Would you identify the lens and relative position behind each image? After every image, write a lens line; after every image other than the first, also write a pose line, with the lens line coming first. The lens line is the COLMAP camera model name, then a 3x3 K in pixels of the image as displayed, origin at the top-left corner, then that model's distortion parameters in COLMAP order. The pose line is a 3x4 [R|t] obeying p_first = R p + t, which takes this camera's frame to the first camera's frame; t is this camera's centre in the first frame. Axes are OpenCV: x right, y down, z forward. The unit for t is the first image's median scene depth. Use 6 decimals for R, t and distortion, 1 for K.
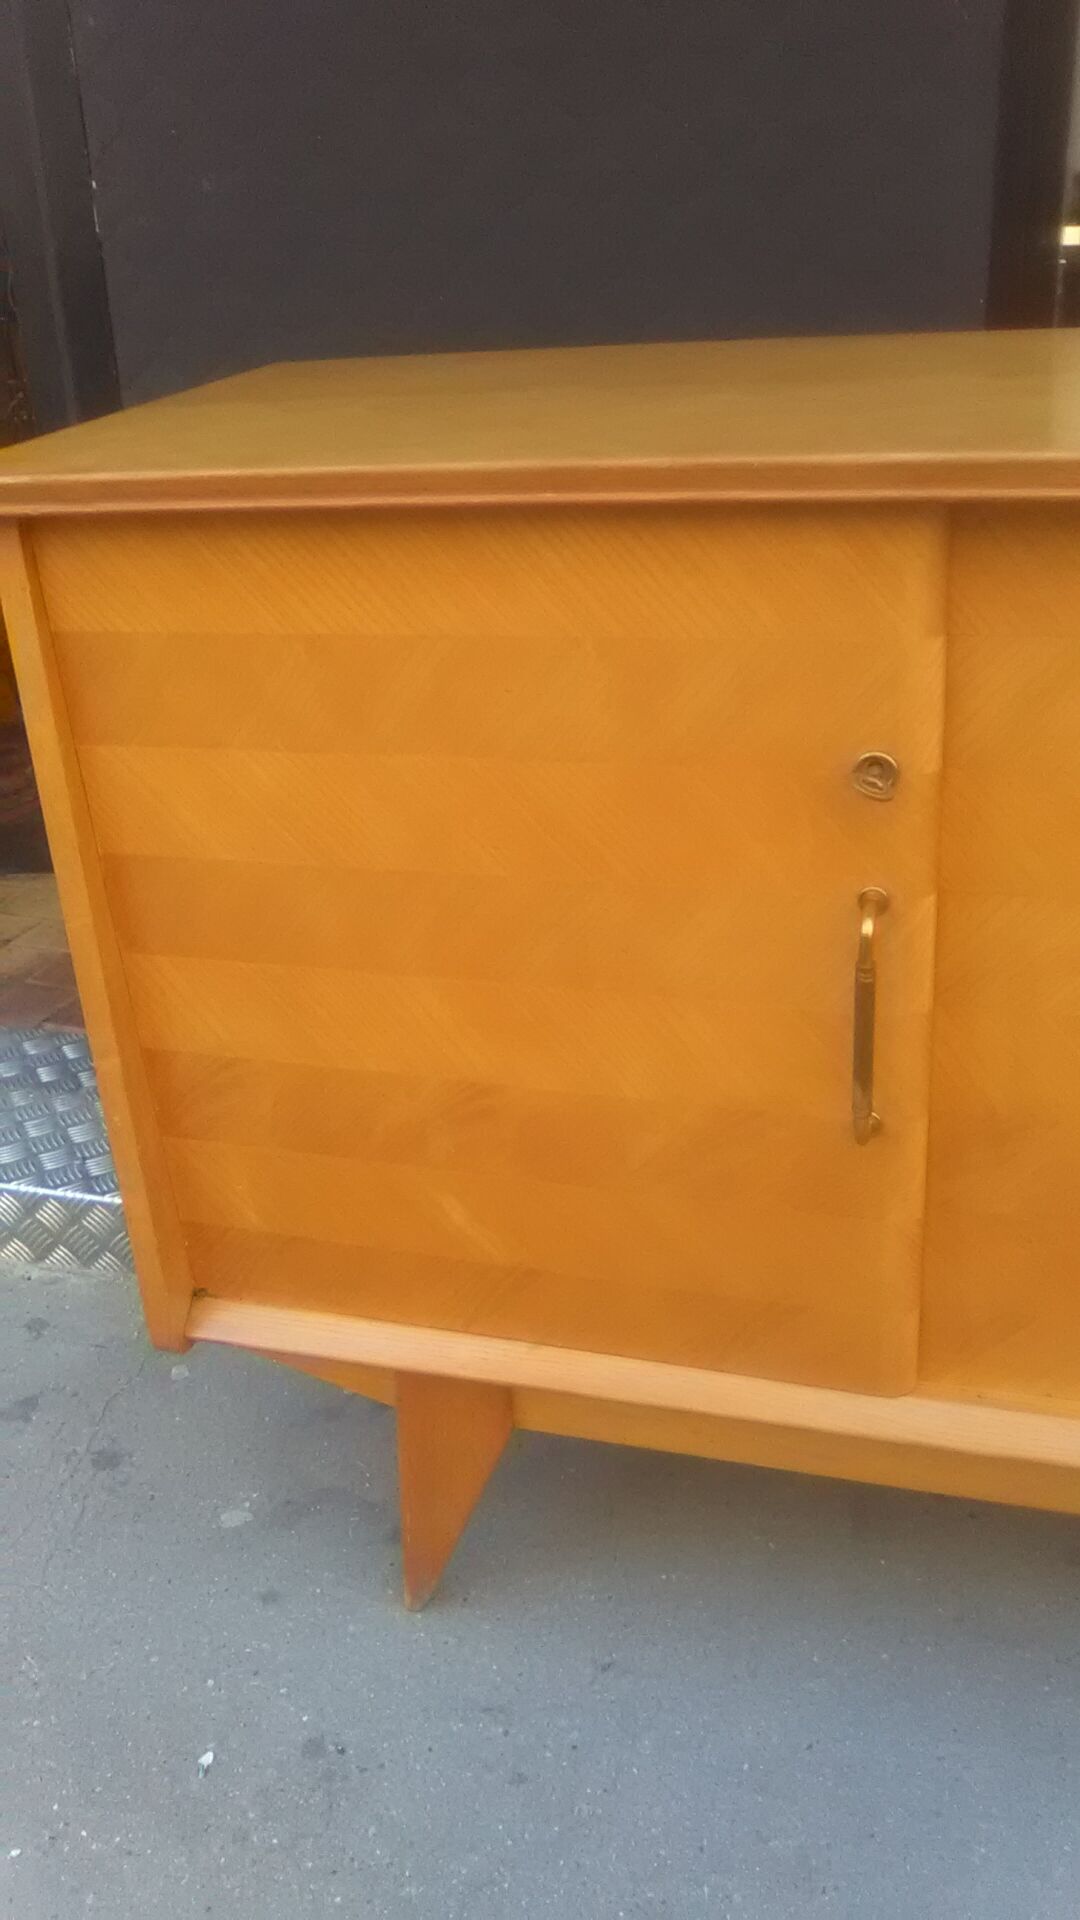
lens RADIAL K [[1598.5, 0, 538.5], [0, 1598.5, 984.7], [0, 0, 1]] dist [-0.054857, 0.002536]
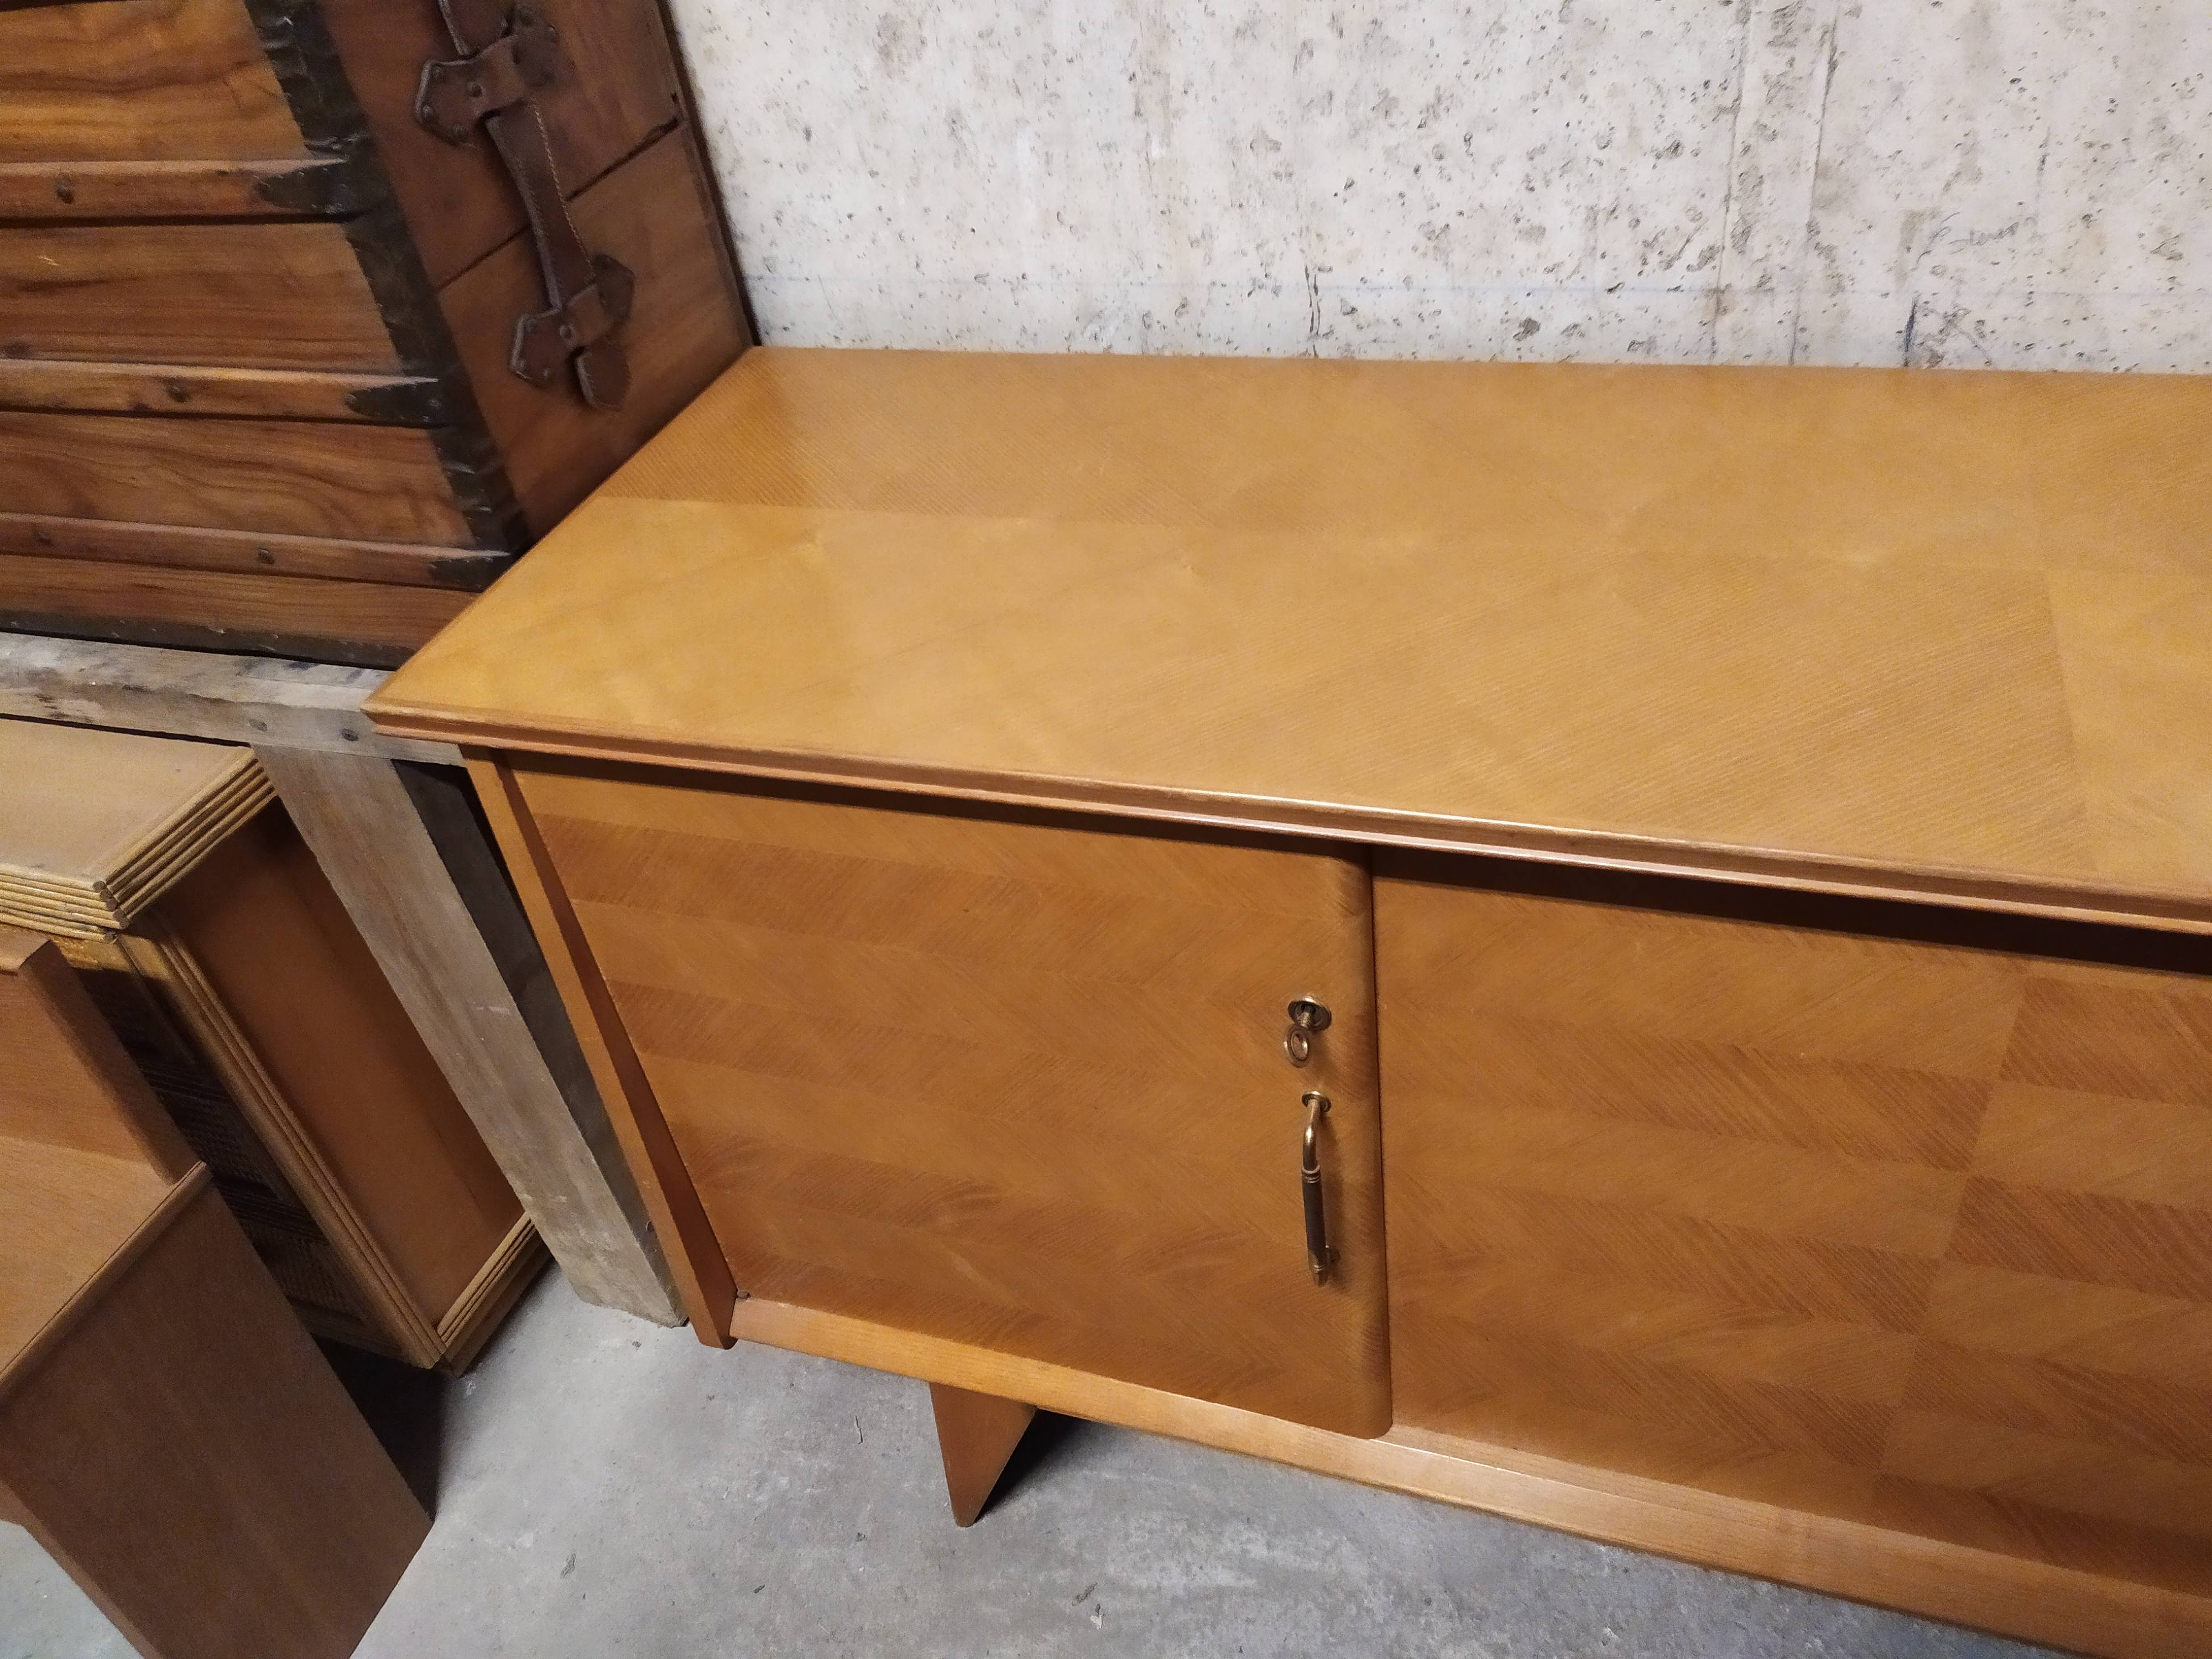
lens RADIAL K [[1679.1, 0, 1125.3], [0, 1679.1, 824.7], [0, 0, 1]] dist [0.046814, -0.052864]
pose [[0.998964, -0.029517, -0.034644, 0.111522], [0.035754, 0.979943, 0.196043, -0.392870], [0.028163, -0.197079, 0.979983, -0.059007]]
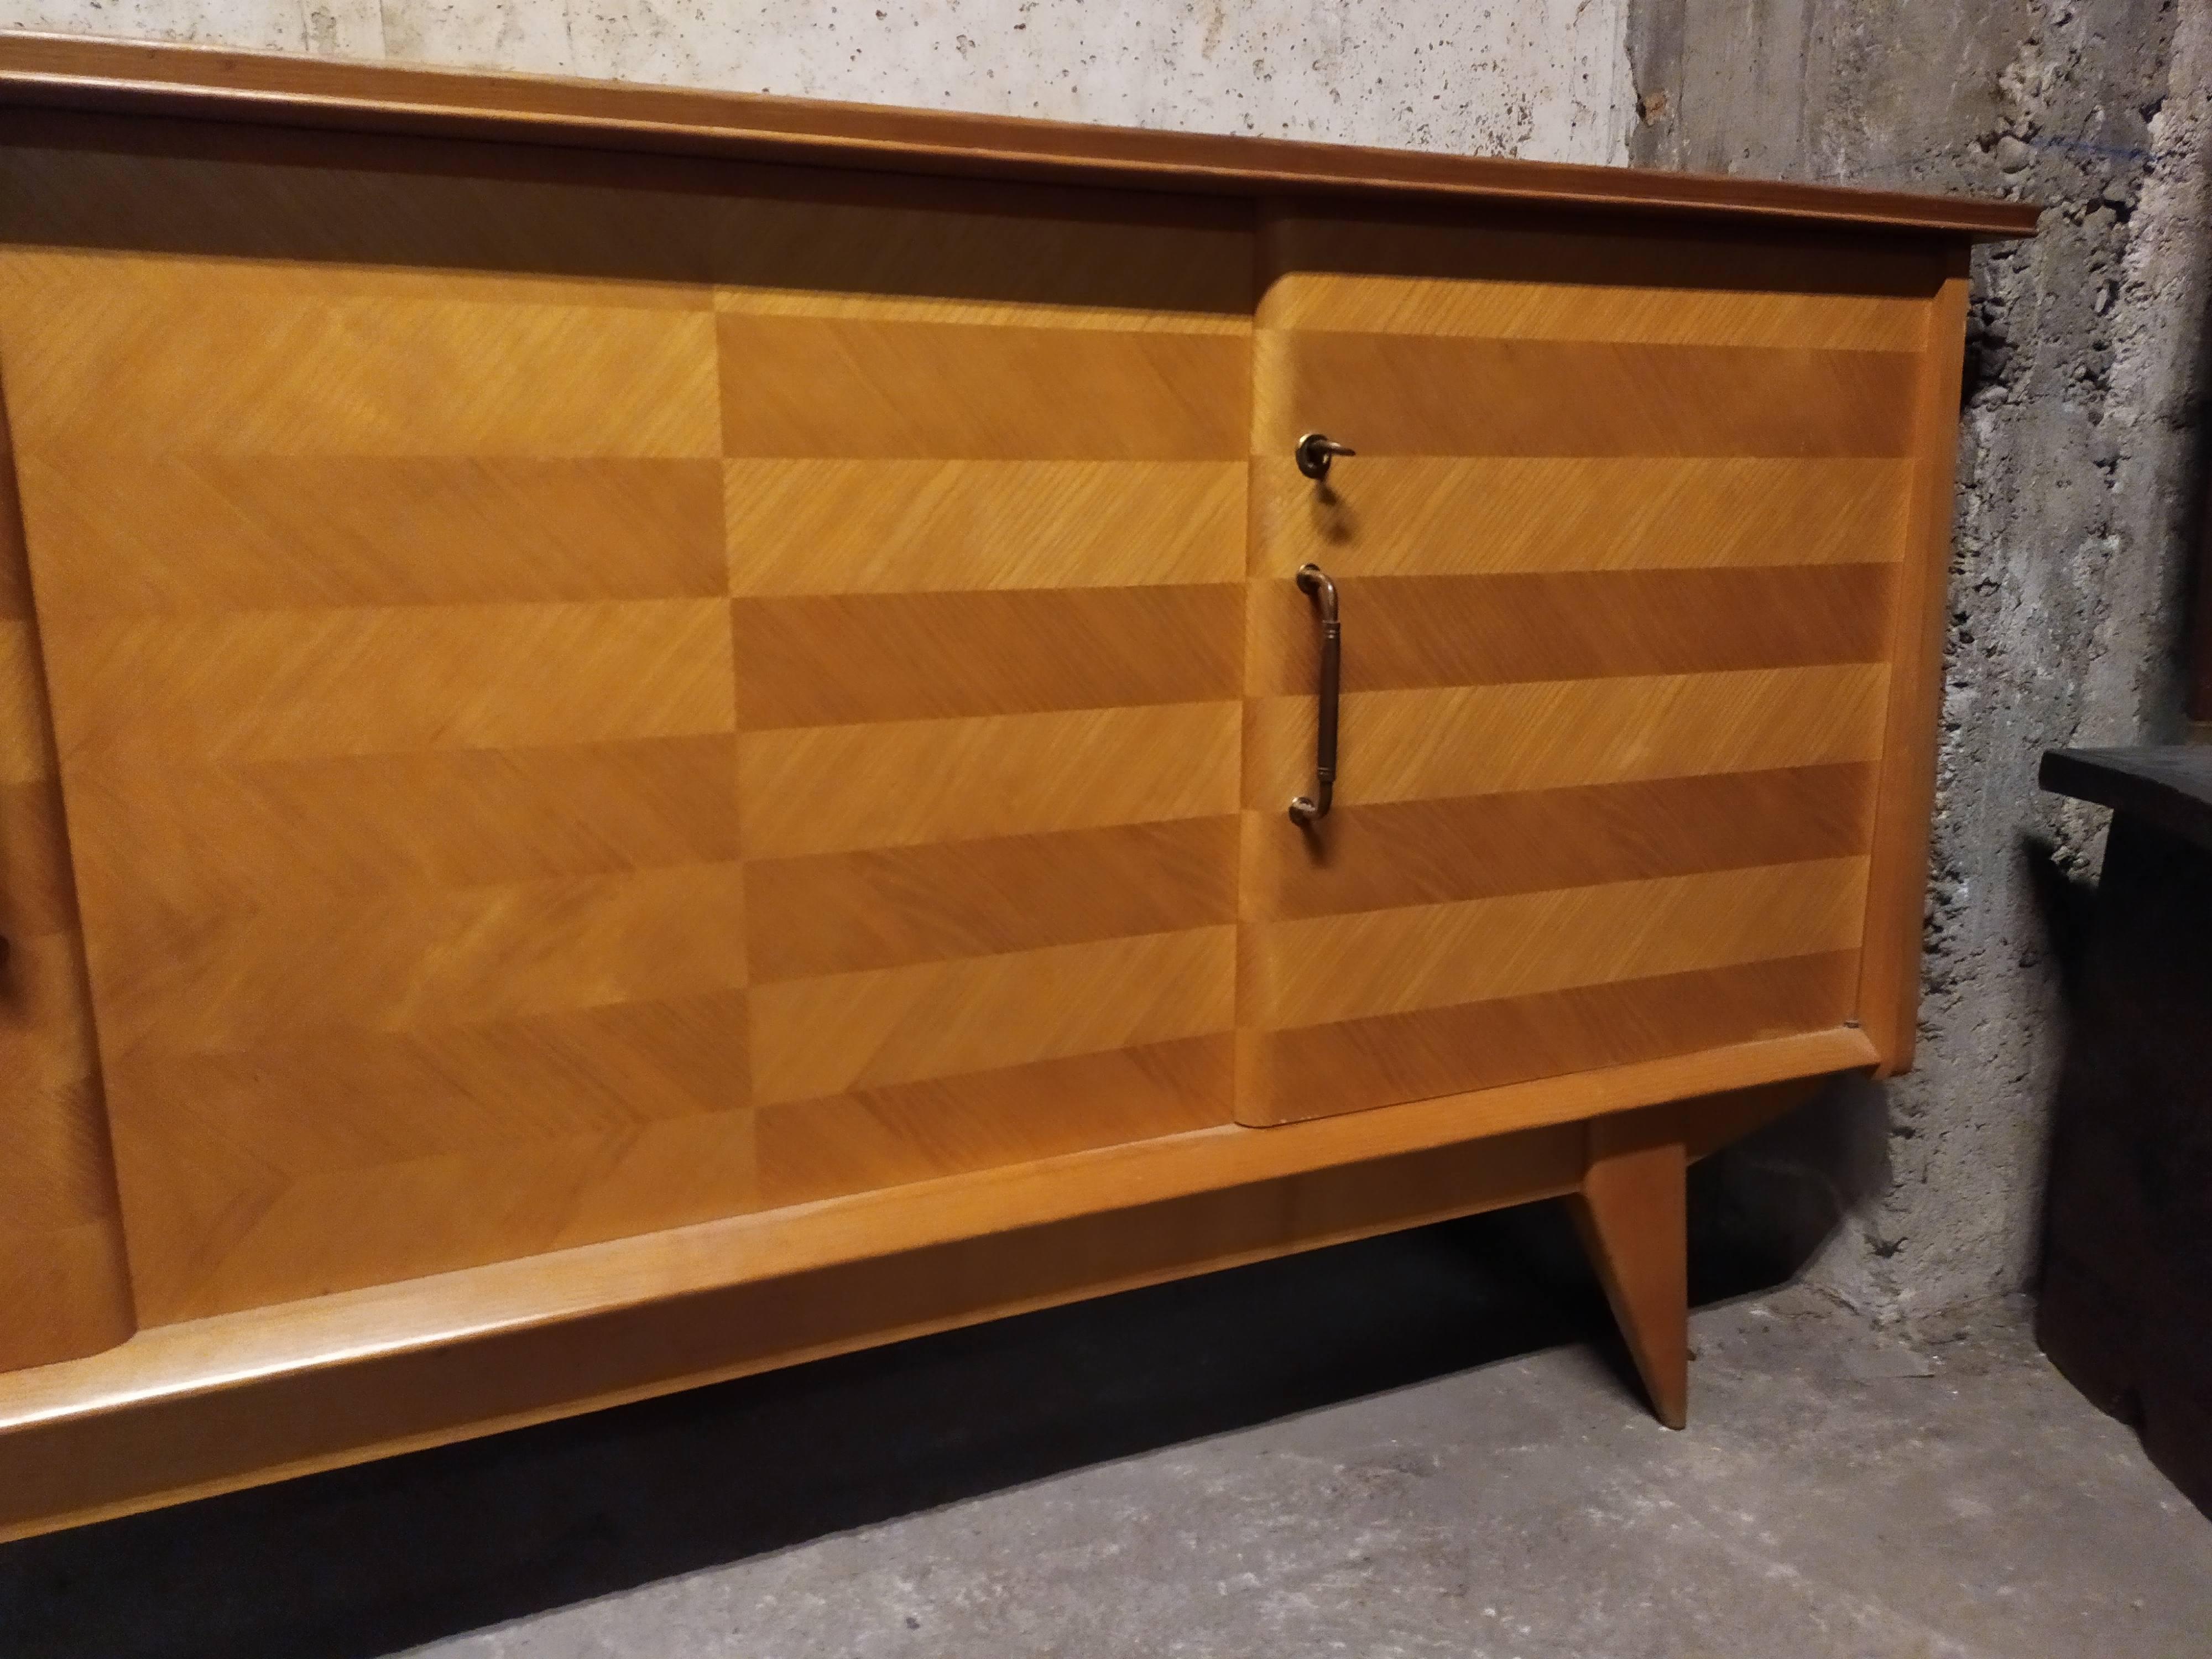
lens RADIAL K [[1679.1, 0, 1135.8], [0, 1679.1, 812.7], [0, 0, 1]] dist [0.046814, -0.052864]
pose [[0.740301, -0.073598, 0.668235, 0.070308], [0.255973, 0.949976, -0.178951, 0.293198], [-0.621637, 0.303528, 0.722107, 0.039964]]
